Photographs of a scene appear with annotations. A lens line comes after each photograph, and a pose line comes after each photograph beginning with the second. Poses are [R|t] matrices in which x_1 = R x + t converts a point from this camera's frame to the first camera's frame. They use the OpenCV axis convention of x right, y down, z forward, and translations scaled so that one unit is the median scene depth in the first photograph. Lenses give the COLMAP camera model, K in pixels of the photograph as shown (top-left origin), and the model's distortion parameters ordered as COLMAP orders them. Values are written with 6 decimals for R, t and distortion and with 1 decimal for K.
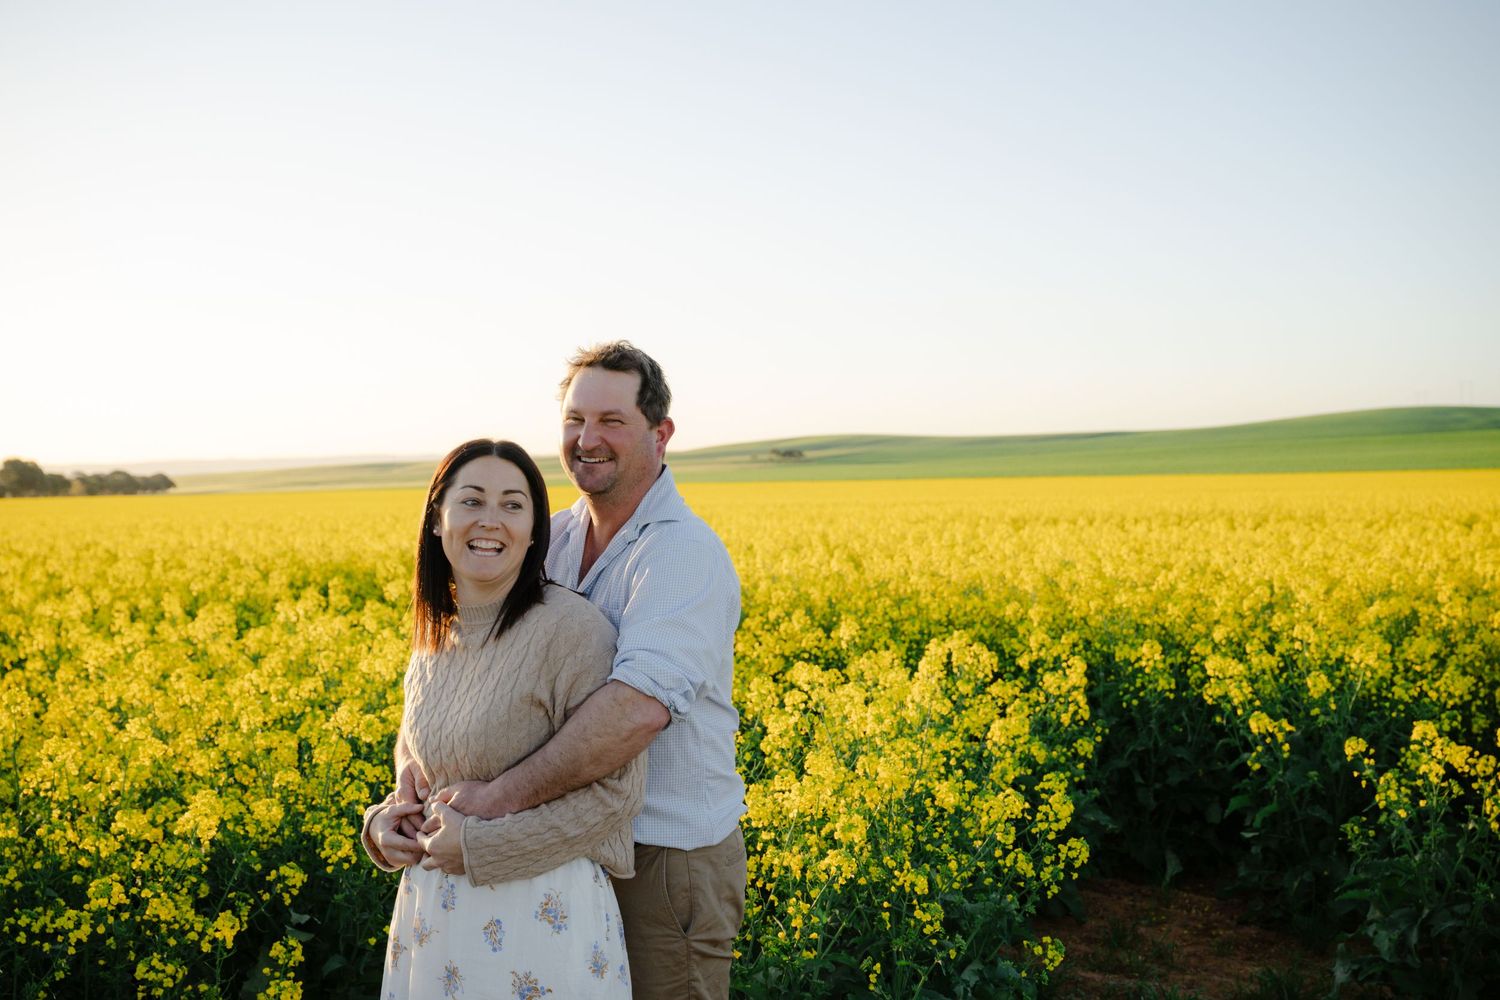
lens RADIAL K [[1669.8, 0, 750.8], [0, 1669.8, 506.4], [0, 0, 1]] dist [0.017107, 0.000000]
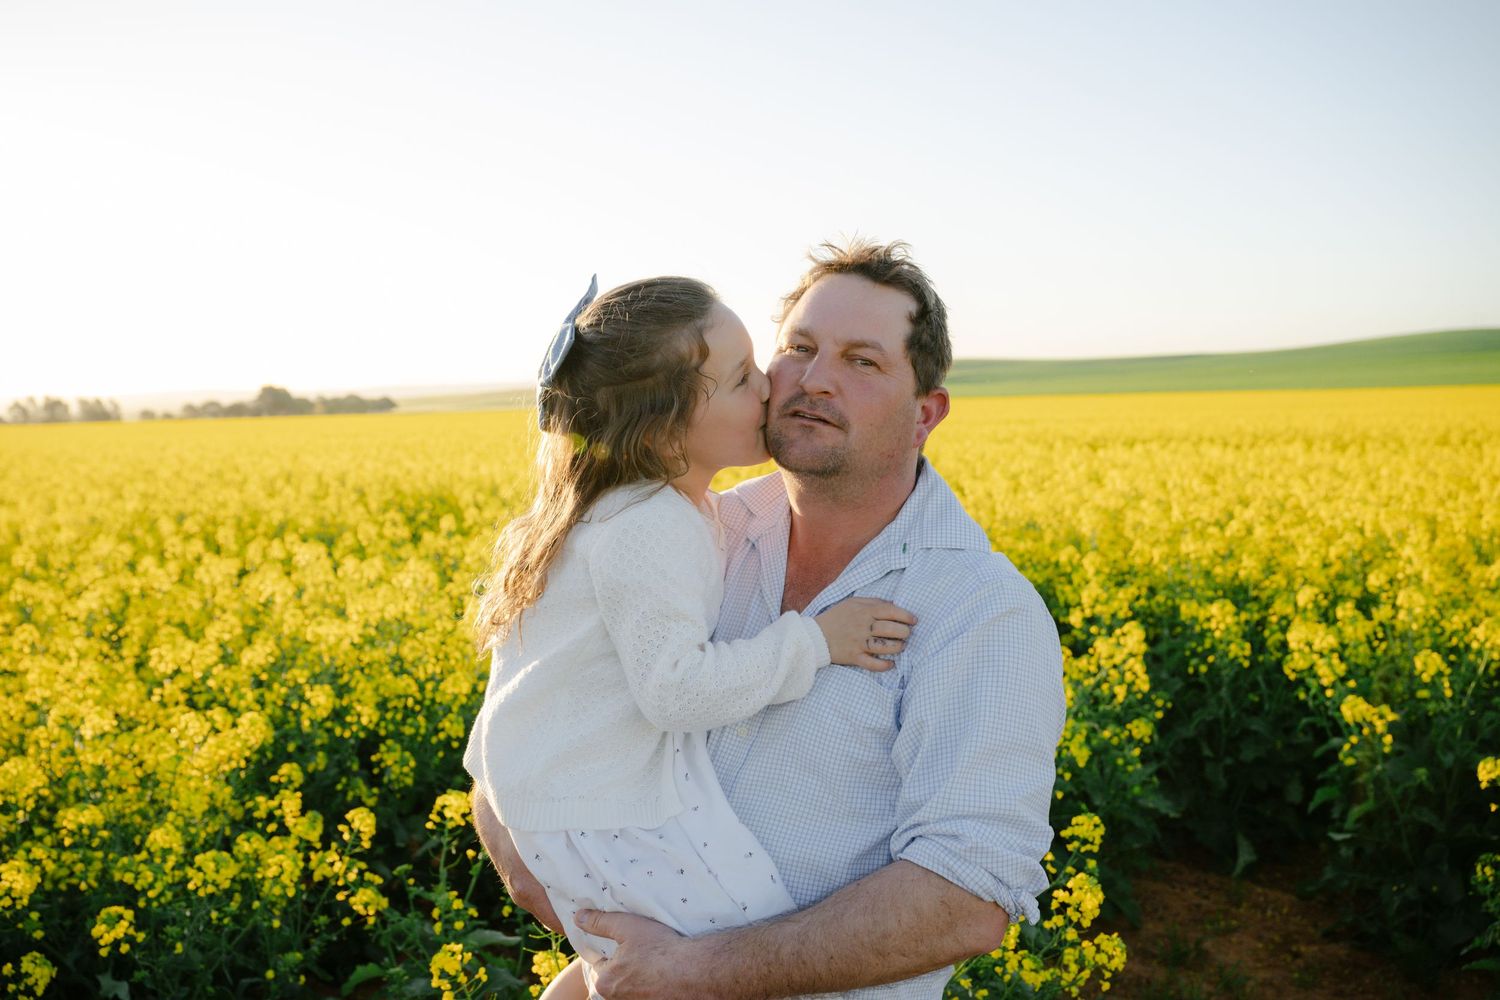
lens RADIAL K [[1414.5, 0, 748.6], [0, 1414.5, 489.9], [0, 0, 1]] dist [0.009069, 0.000000]
pose [[0.995790, -0.001990, -0.091638, 0.063011], [0.006448, 0.998808, 0.048379, -0.014107], [0.091432, -0.048767, 0.994616, 0.253088]]
